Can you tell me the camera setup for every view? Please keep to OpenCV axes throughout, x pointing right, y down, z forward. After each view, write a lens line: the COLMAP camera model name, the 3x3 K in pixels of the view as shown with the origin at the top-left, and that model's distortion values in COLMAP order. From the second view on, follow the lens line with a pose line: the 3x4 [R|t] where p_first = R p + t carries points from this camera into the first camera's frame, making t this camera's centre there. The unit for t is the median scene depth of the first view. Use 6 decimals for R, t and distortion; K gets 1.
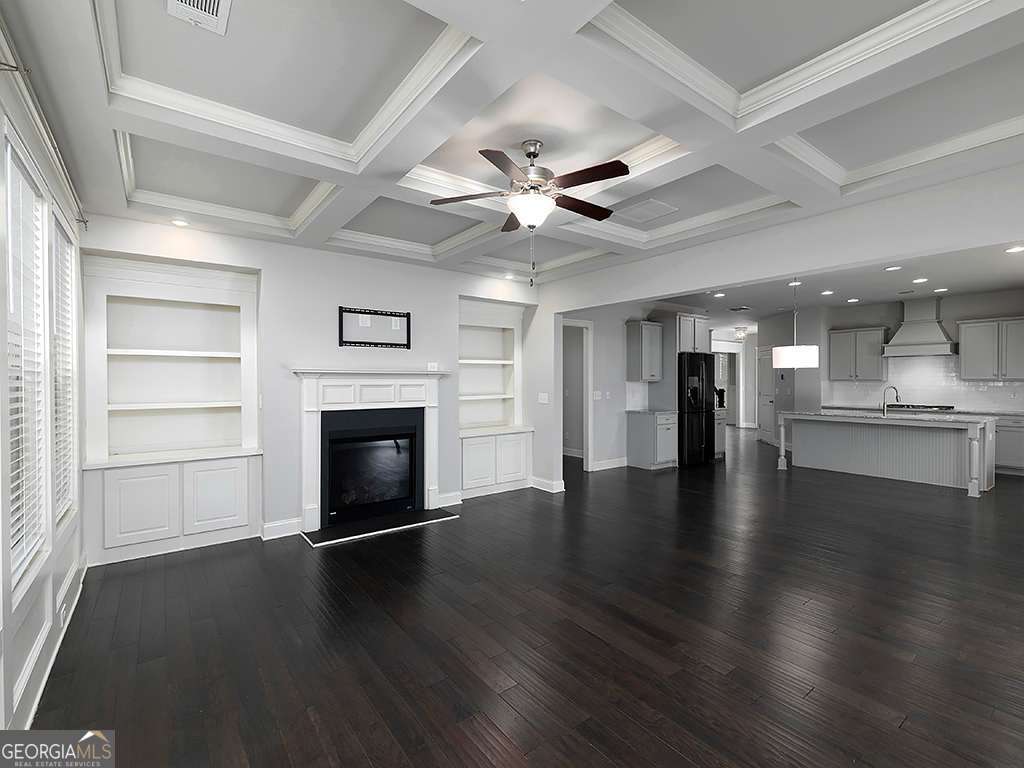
lens RADIAL K [[467.6, 0, 509.3], [0, 467.6, 382.2], [0, 0, 1]] dist [0.001981, 0.000721]
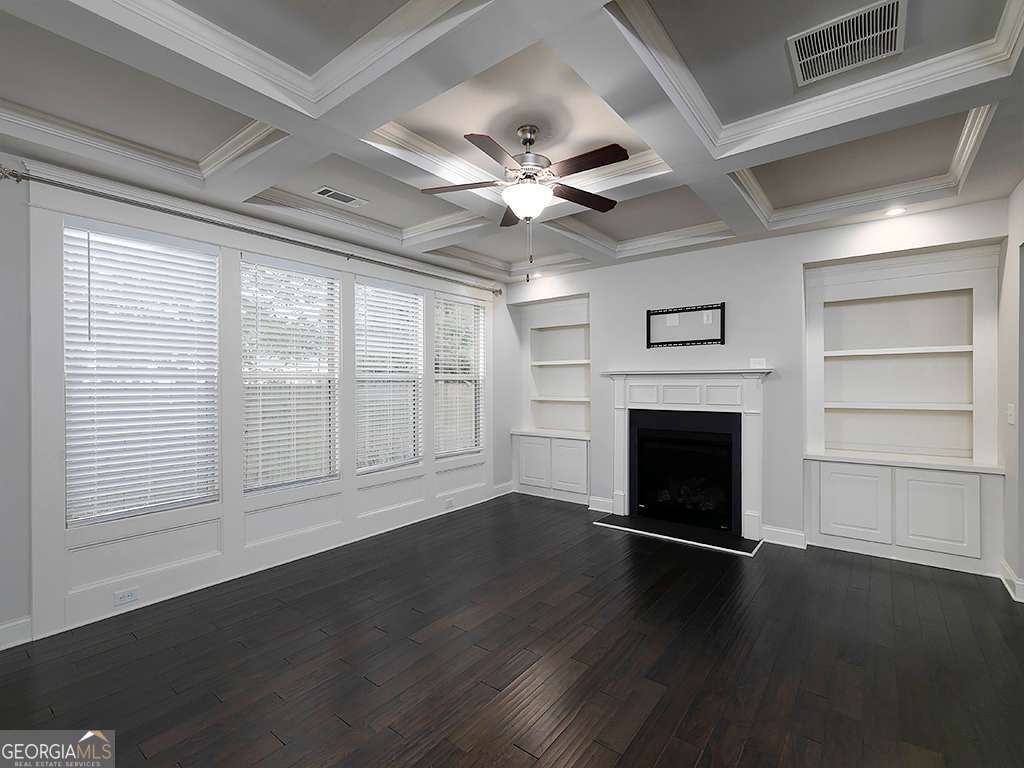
lens RADIAL K [[467.6, 0, 506.5], [0, 467.6, 388.0], [0, 0, 1]] dist [0.001981, 0.000721]
pose [[0.253272, 0.013731, -0.967298, 0.523581], [-0.000375, 0.999901, 0.014096, -0.002819], [0.967395, -0.003207, 0.253252, 0.394152]]
